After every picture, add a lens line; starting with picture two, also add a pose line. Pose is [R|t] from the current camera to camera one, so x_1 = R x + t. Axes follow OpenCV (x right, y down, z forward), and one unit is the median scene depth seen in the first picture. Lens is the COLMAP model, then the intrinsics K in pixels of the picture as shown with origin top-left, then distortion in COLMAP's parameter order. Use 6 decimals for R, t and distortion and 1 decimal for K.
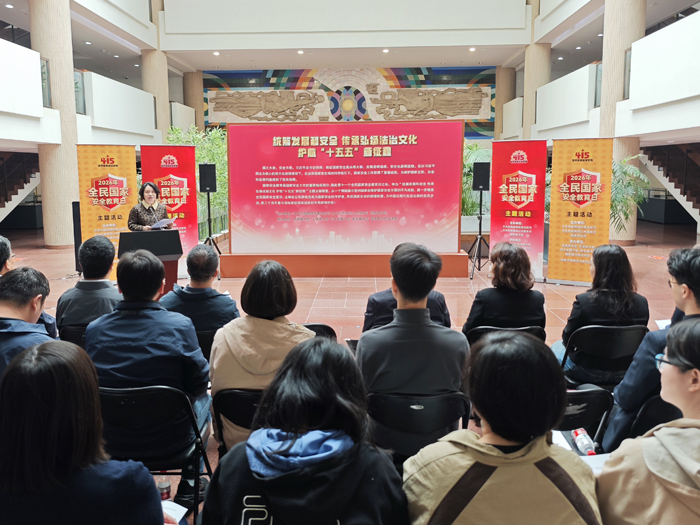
lens RADIAL K [[546.2, 0, 350.5], [0, 546.2, 260.6], [0, 0, 1]] dist [0.031024, -0.006151]
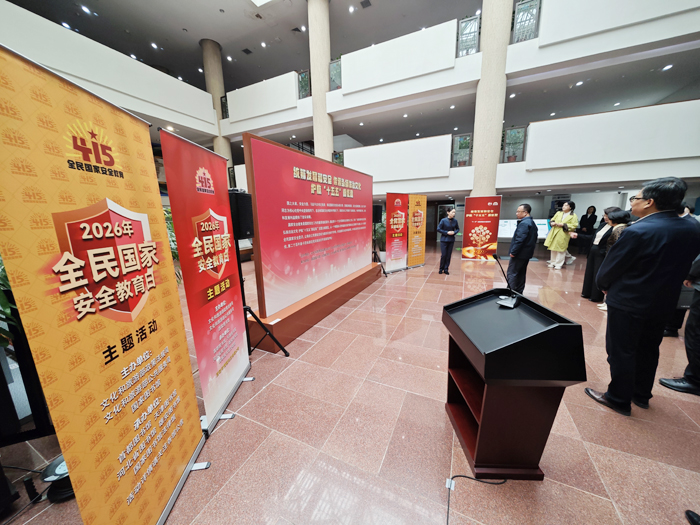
lens RADIAL K [[250.4, 0, 349.4], [0, 250.4, 267.2], [0, 0, 1]] dist [0.002427, 0.000282]
pose [[0.404040, -0.187715, 0.895274, -0.478739], [0.165674, 0.977548, 0.130197, -0.110284], [-0.899613, 0.095719, 0.426068, 0.773024]]
